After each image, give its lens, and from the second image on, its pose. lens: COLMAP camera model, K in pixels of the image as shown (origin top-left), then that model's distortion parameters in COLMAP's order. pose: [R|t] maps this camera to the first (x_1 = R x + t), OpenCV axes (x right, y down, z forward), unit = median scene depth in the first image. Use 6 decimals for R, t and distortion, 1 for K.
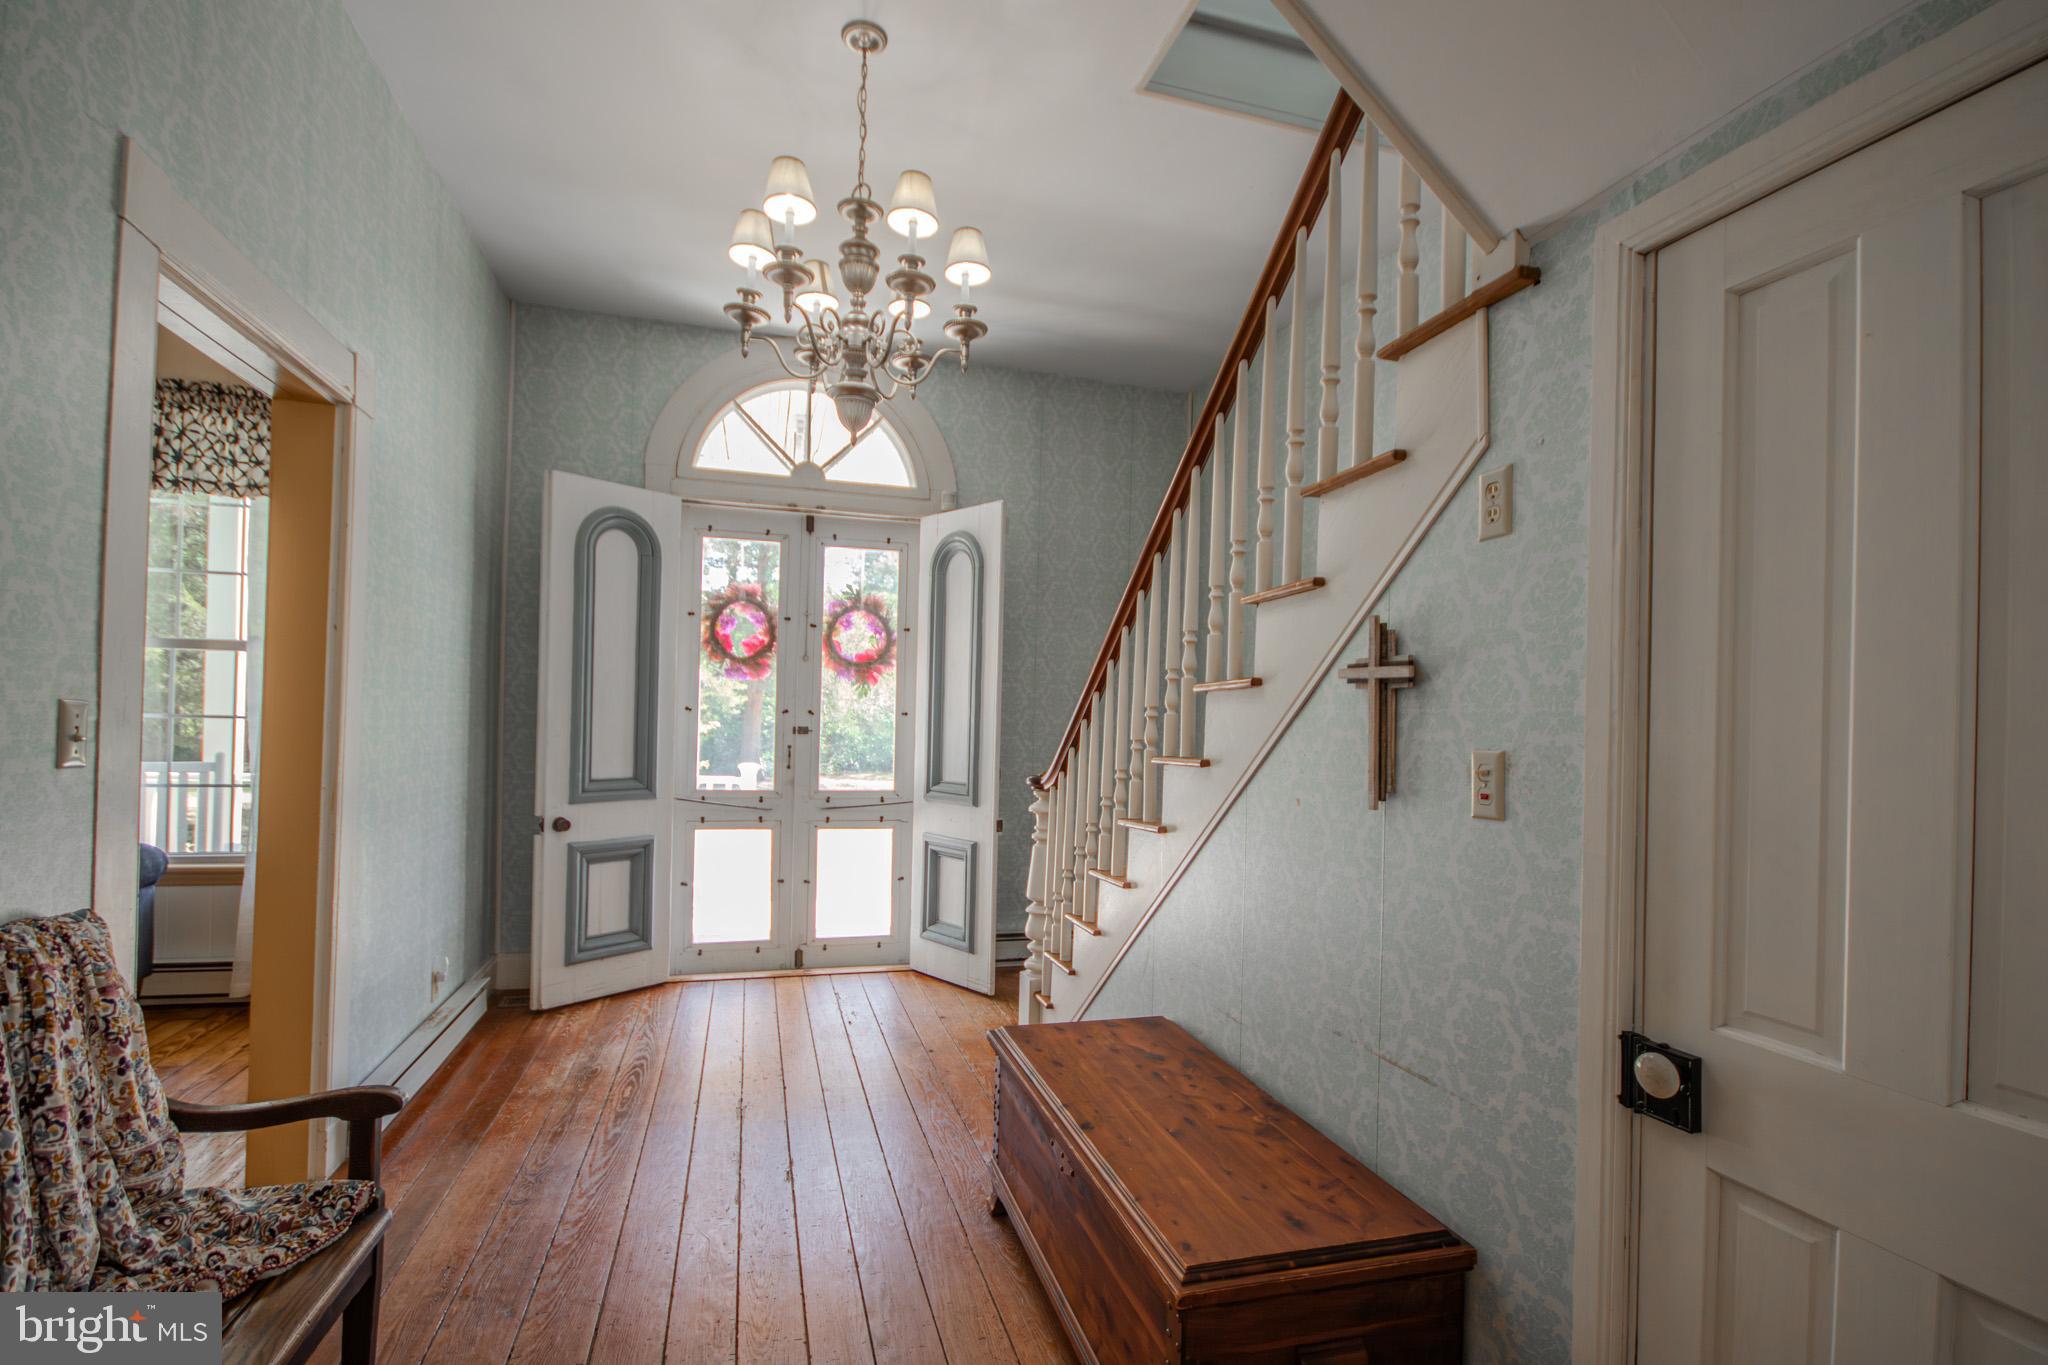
lens RADIAL K [[950.4, 0, 1030.3], [0, 950.4, 717.7], [0, 0, 1]] dist [-0.000275, -0.000289]
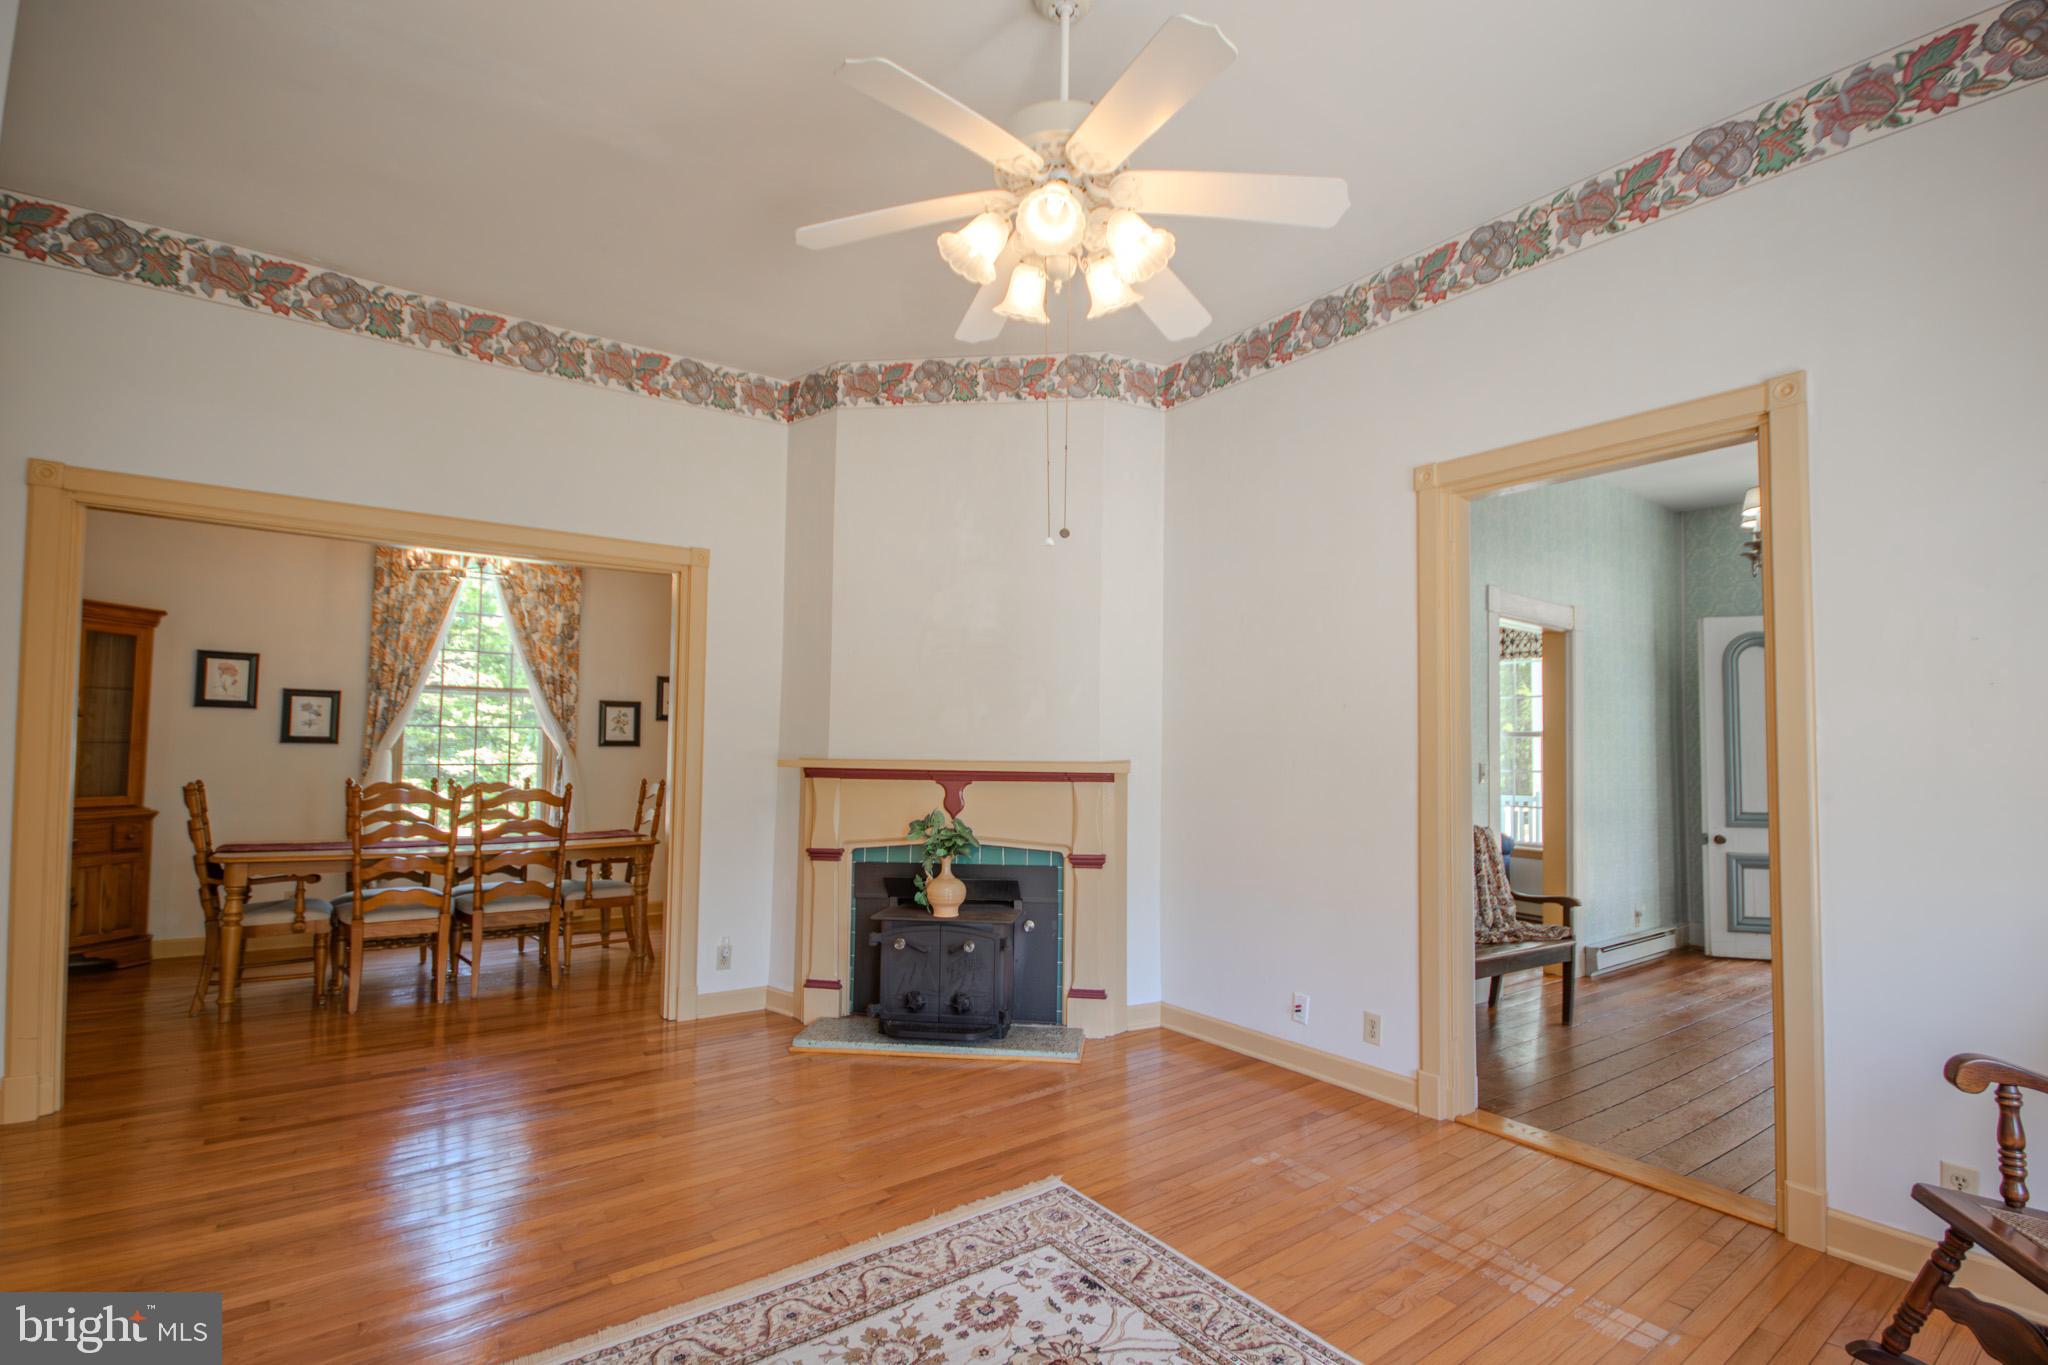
lens RADIAL K [[950.4, 0, 1030.3], [0, 950.4, 717.7], [0, 0, 1]] dist [-0.000275, -0.000289]
pose [[0.349382, -0.060335, -0.935036, 0.594189], [-0.001540, 0.997886, -0.064967, 0.014978], [0.936979, 0.024138, 0.348551, -0.626824]]
